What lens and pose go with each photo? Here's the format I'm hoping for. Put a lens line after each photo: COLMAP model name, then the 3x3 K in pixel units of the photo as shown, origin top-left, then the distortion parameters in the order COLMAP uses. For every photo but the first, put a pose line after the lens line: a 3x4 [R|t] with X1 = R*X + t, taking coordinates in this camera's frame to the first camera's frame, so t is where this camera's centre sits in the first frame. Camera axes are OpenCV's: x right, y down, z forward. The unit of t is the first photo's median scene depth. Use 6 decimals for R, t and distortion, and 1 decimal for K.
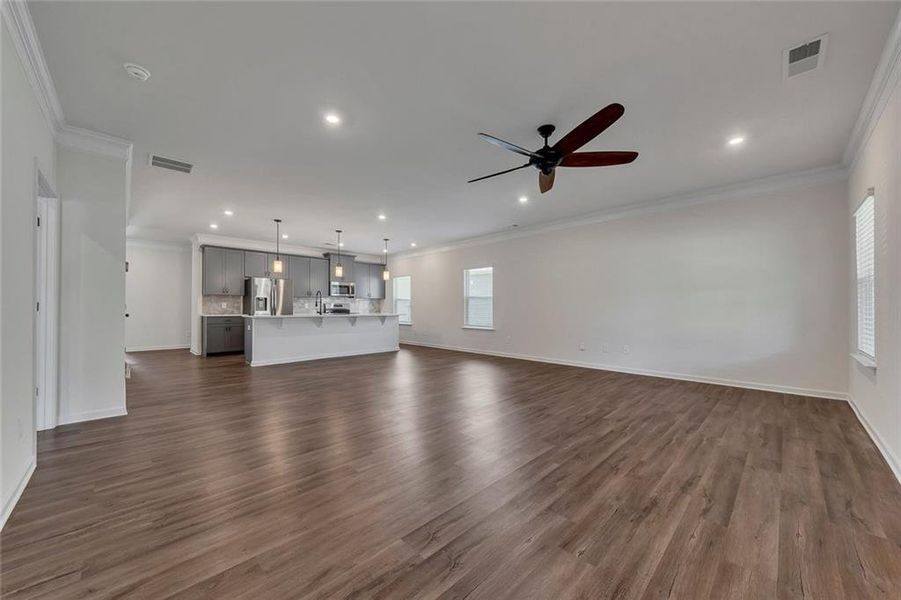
lens RADIAL K [[332.7, 0, 452.0], [0, 332.7, 301.5], [0, 0, 1]] dist [0.006883, -0.000204]
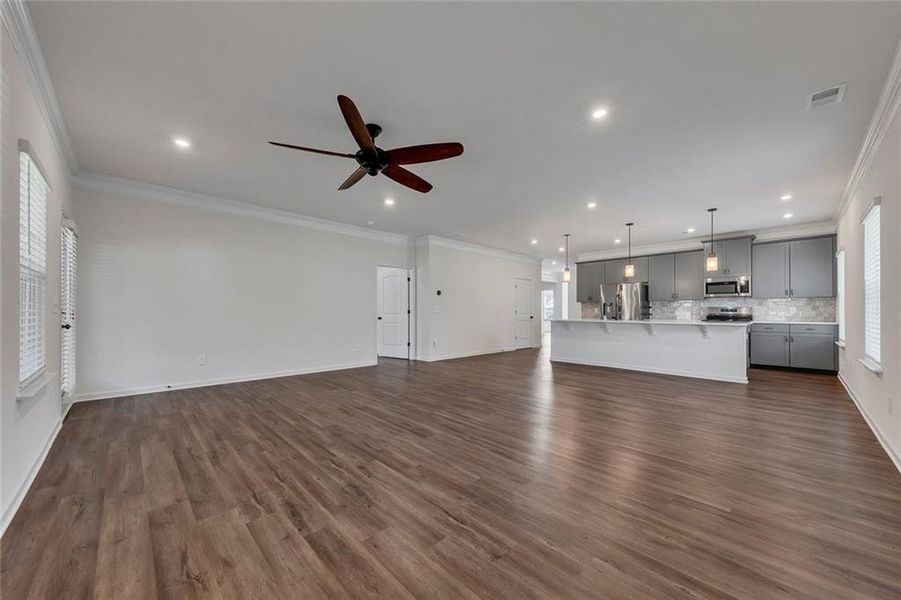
lens RADIAL K [[332.7, 0, 440.6], [0, 332.7, 312.4], [0, 0, 1]] dist [0.006883, -0.000204]
pose [[-0.026179, 0.000757, -0.999657, 0.537828], [0.016476, 0.999864, 0.000326, 0.009697], [0.999521, -0.016462, -0.026188, 0.526688]]
